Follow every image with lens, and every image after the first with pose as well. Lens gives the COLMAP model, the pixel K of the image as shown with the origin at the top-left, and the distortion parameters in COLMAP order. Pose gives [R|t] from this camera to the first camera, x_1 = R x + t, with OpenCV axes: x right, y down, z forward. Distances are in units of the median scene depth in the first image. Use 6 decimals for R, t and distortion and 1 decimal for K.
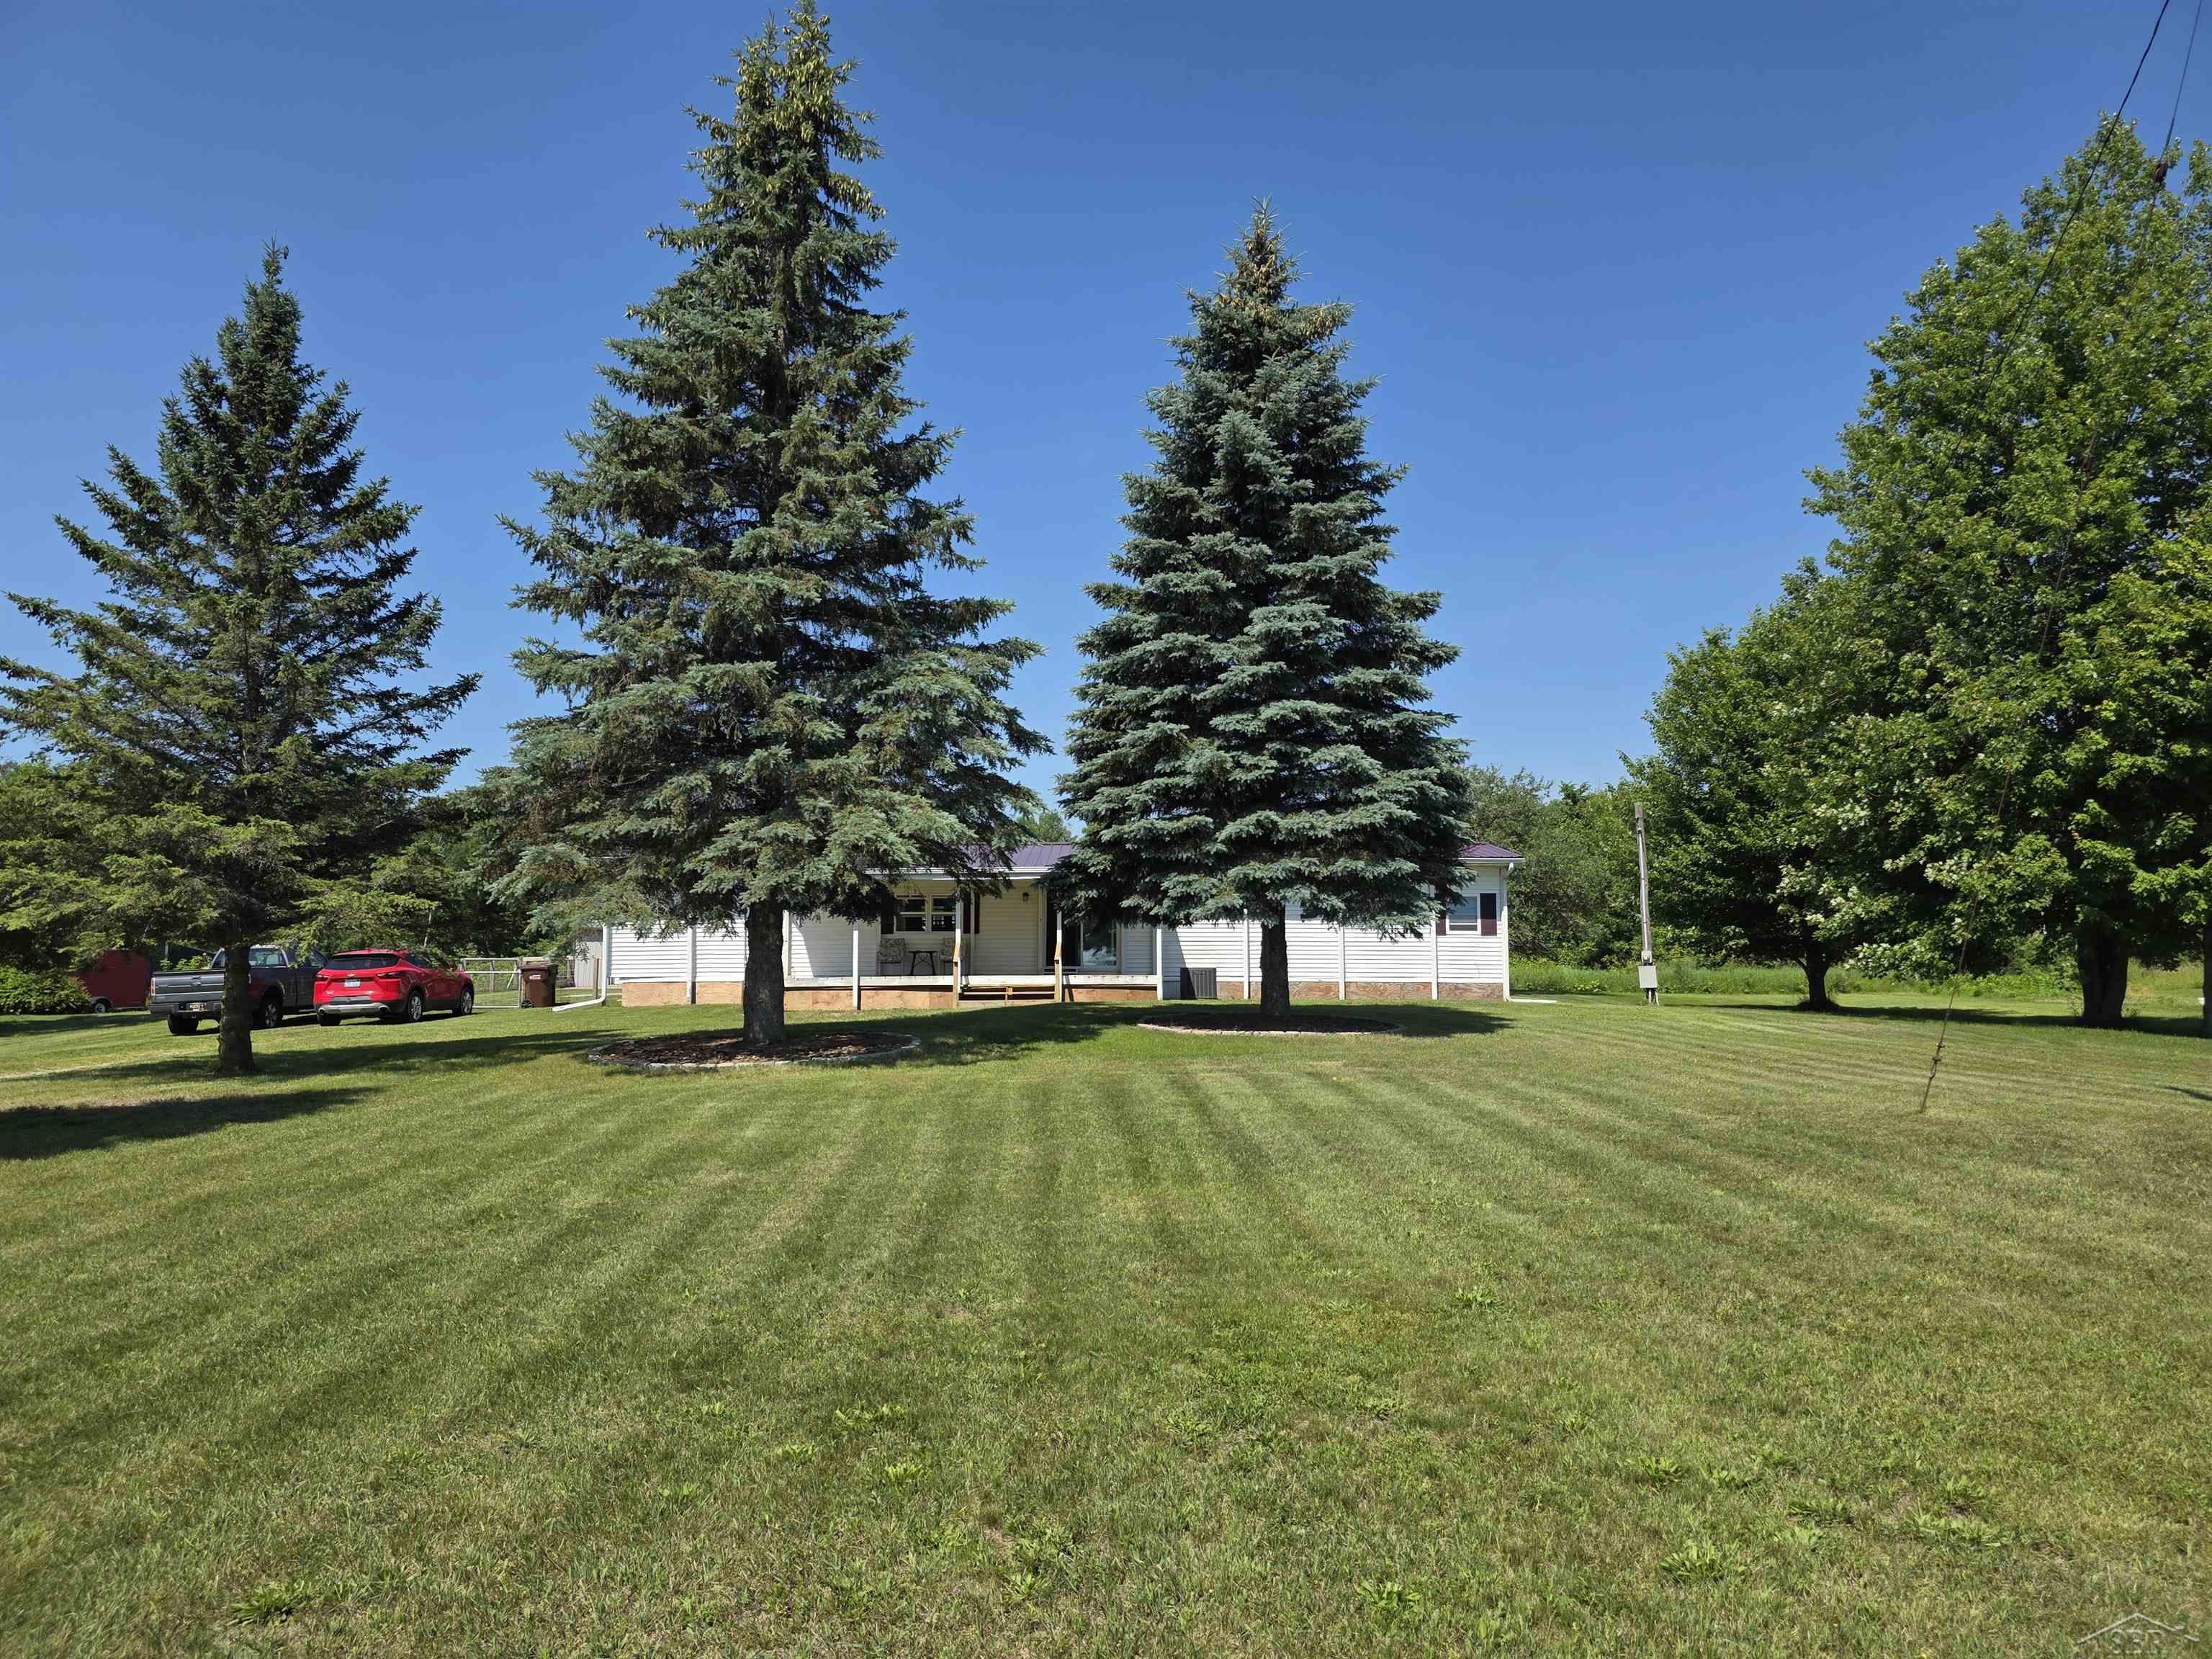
lens RADIAL K [[1493.4, 0, 1095.7], [0, 1493.4, 842.4], [0, 0, 1]] dist [0.058560, -0.057501]
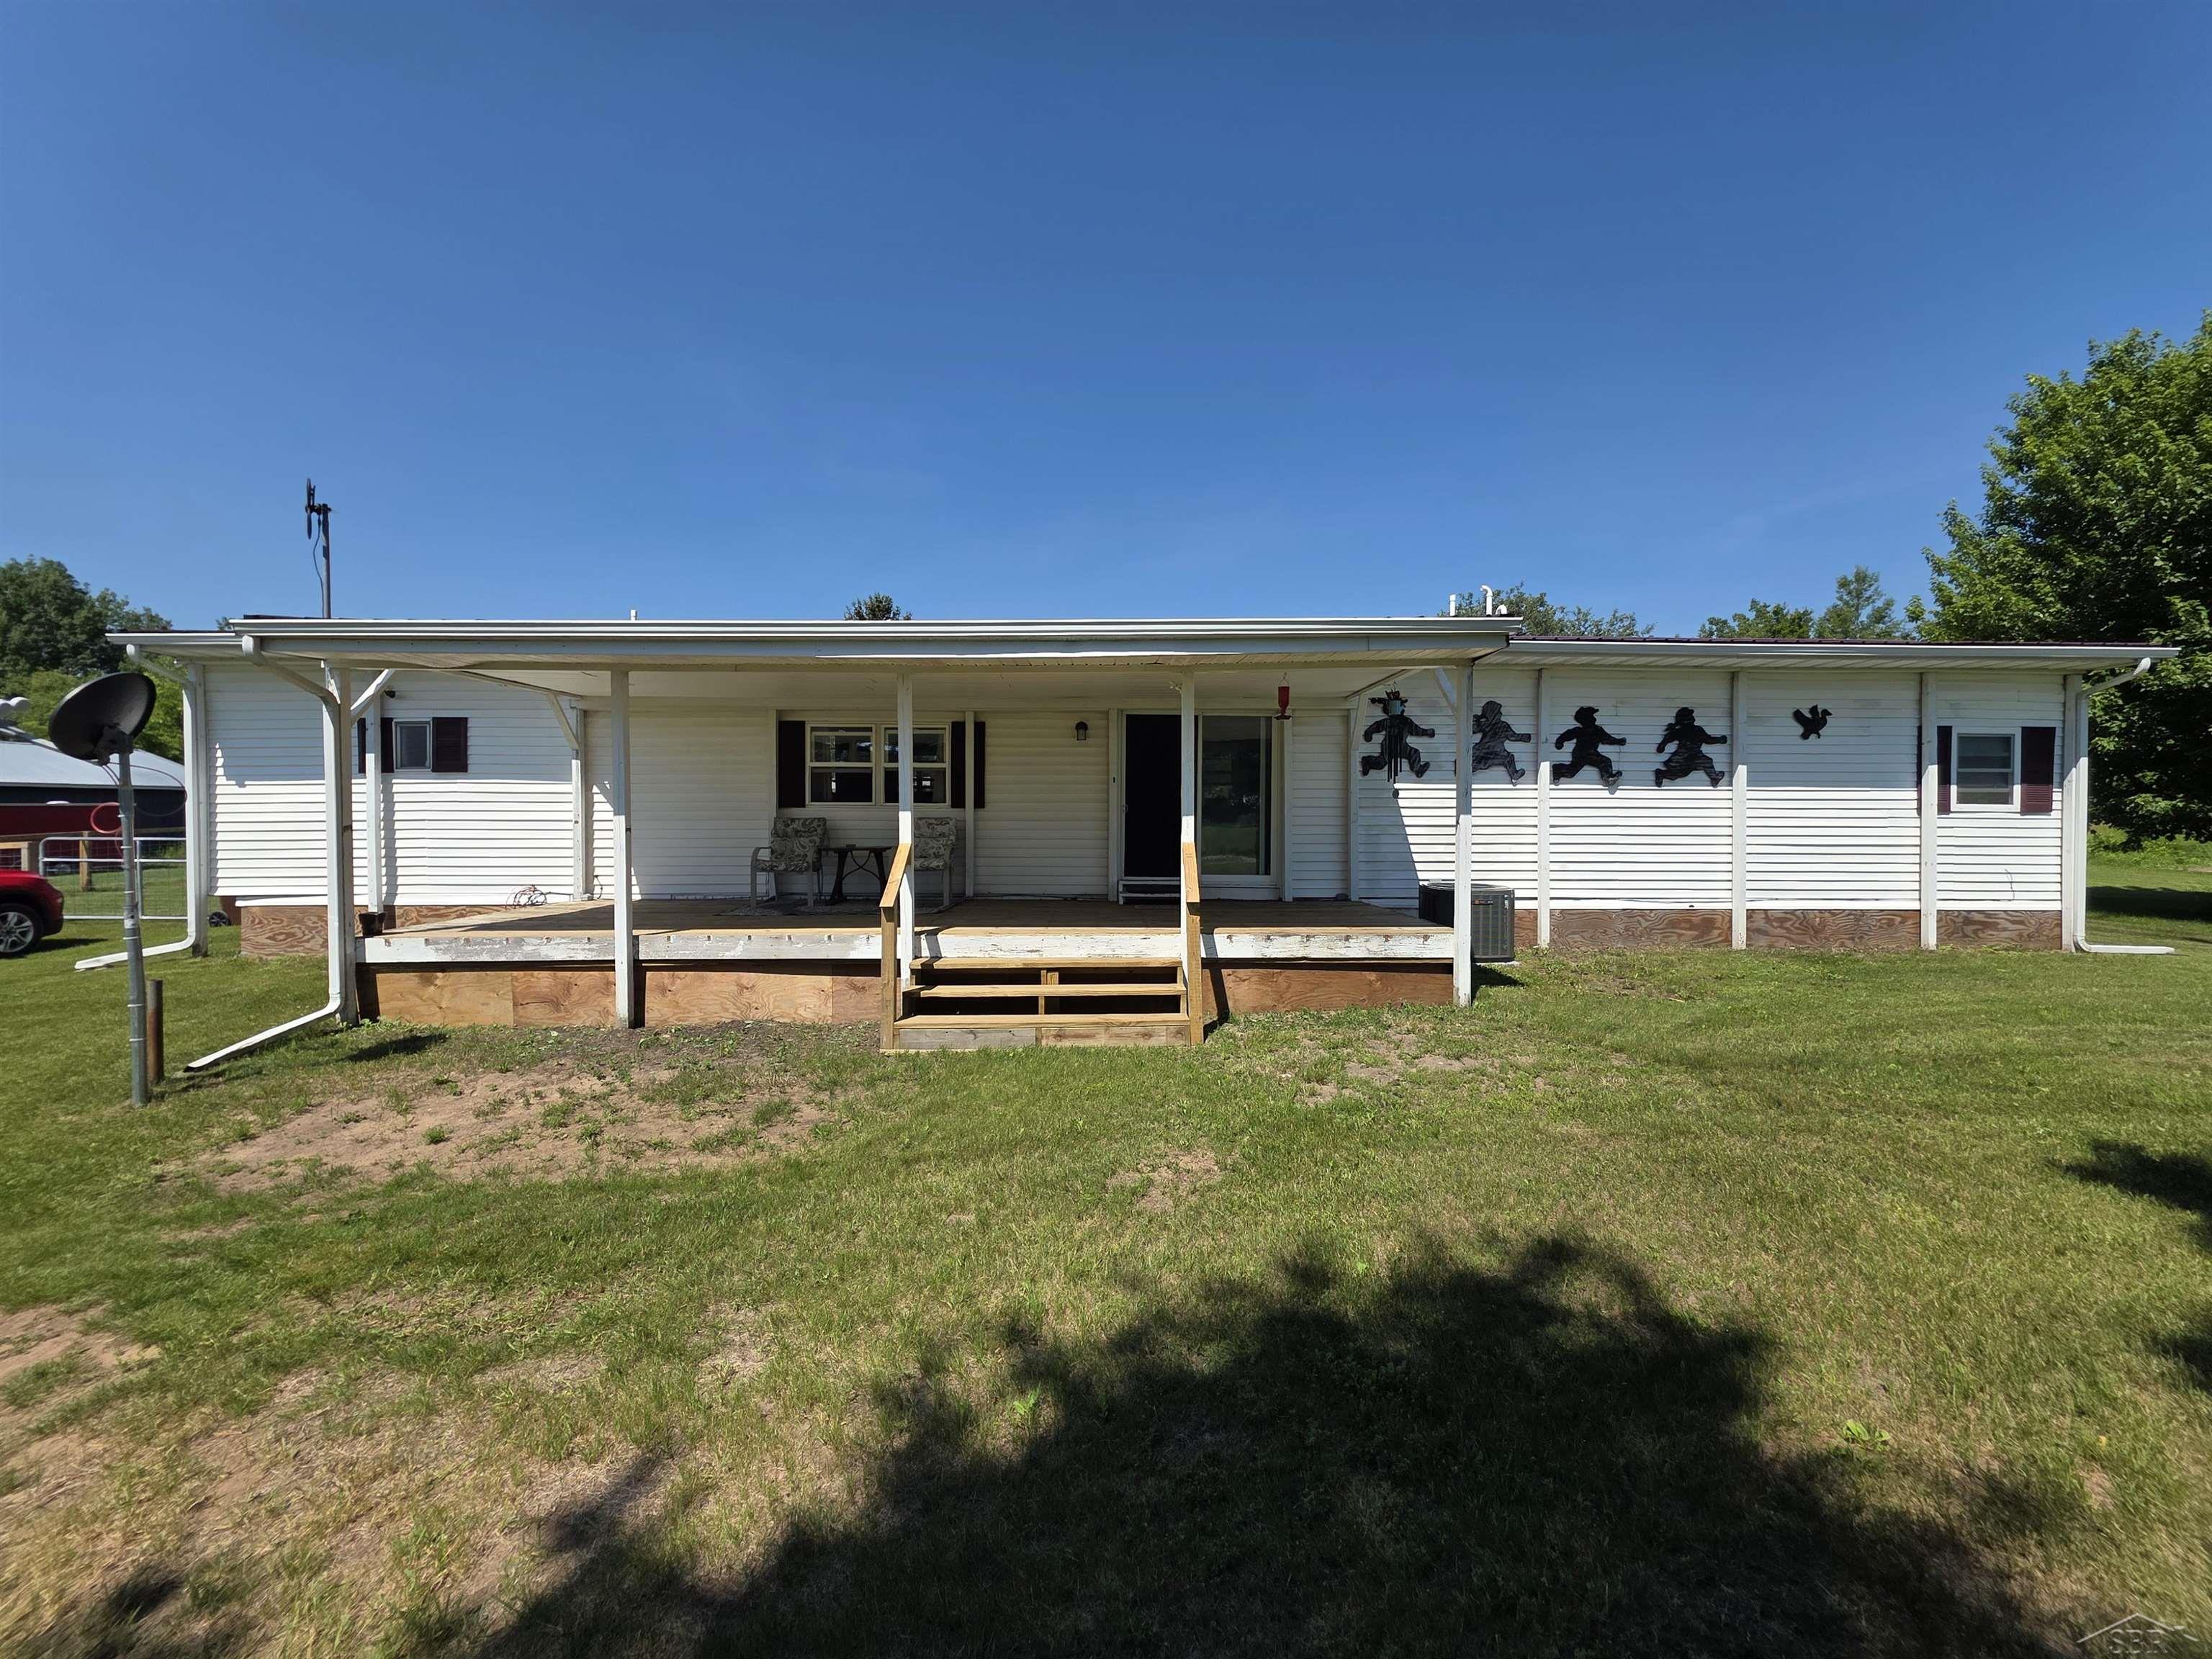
lens RADIAL K [[884.0, 0, 1107.9], [0, 884.0, 826.4], [0, 0, 1]] dist [-0.000949, -0.000249]
pose [[0.999909, 0.003739, 0.012955, -0.078770], [-0.005059, 0.994629, 0.103384, 0.069587], [-0.012499, -0.103440, 0.994557, 1.327881]]
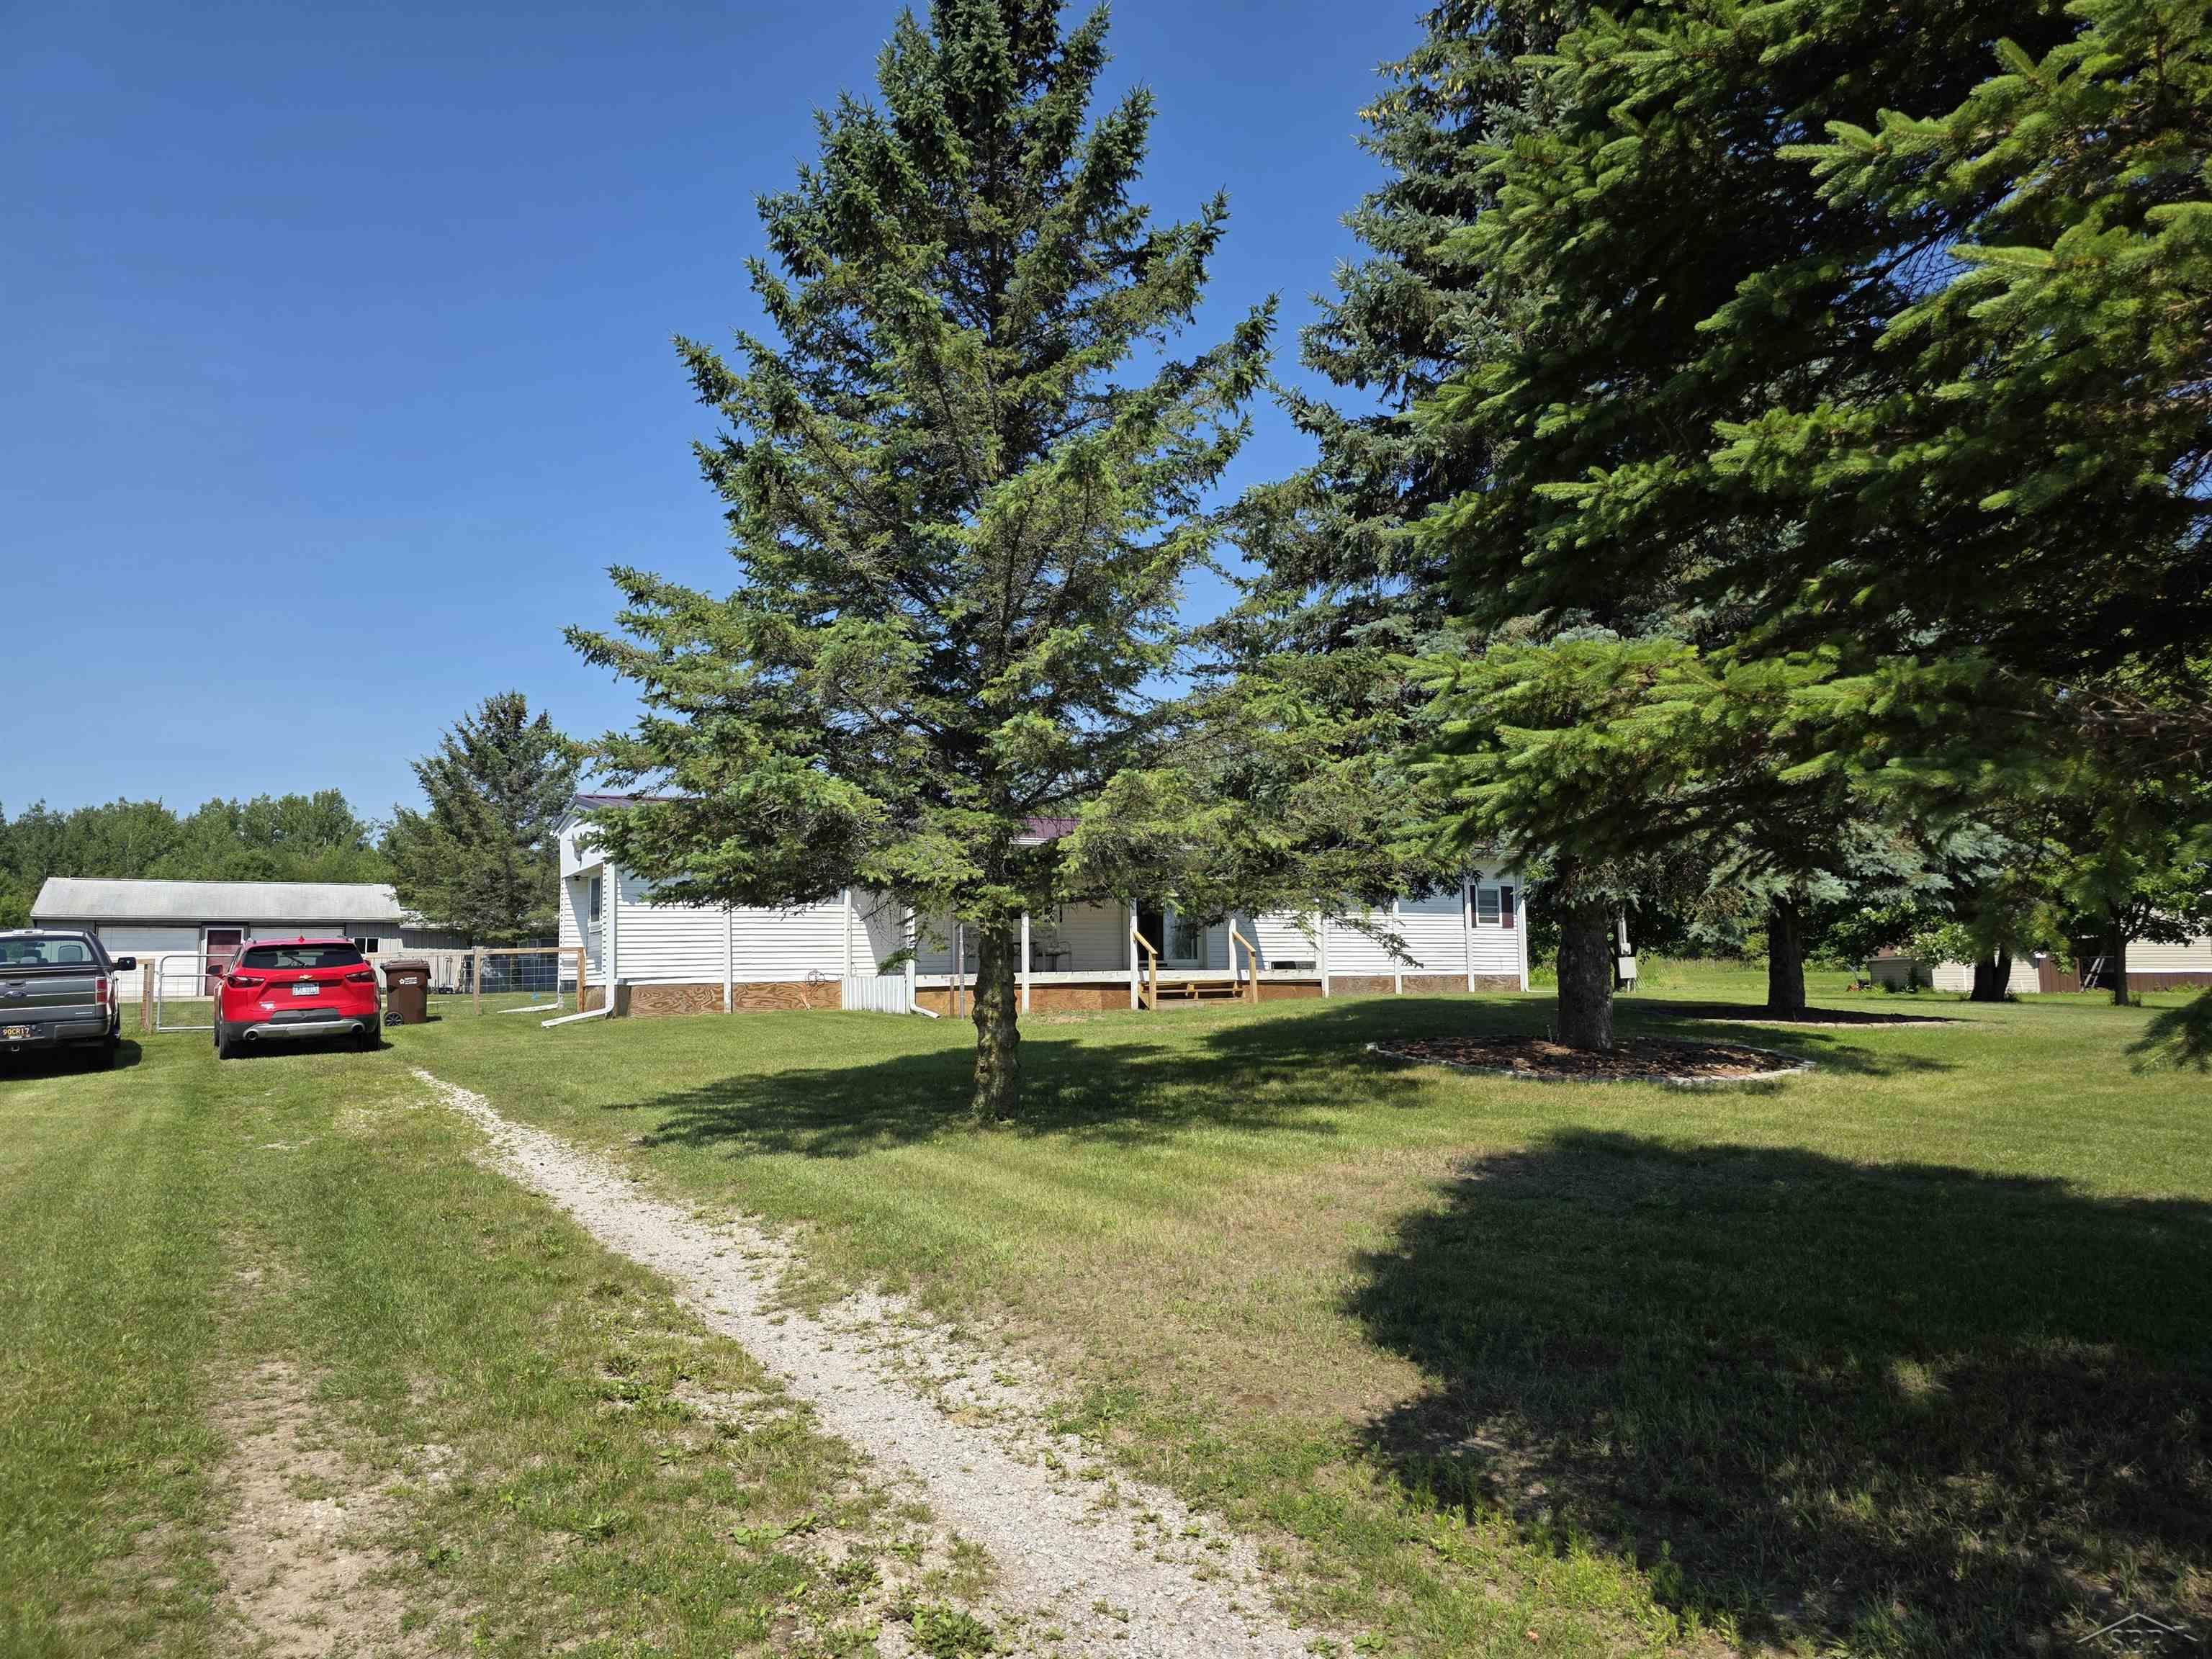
lens RADIAL K [[1493.4, 0, 1100.2], [0, 1493.4, 832.6], [0, 0, 1]] dist [0.058560, -0.057501]
pose [[0.869187, 0.037739, 0.493041, -0.866920], [-0.030113, 0.999273, -0.023402, 0.055459], [-0.493566, 0.005494, 0.869691, 0.489644]]
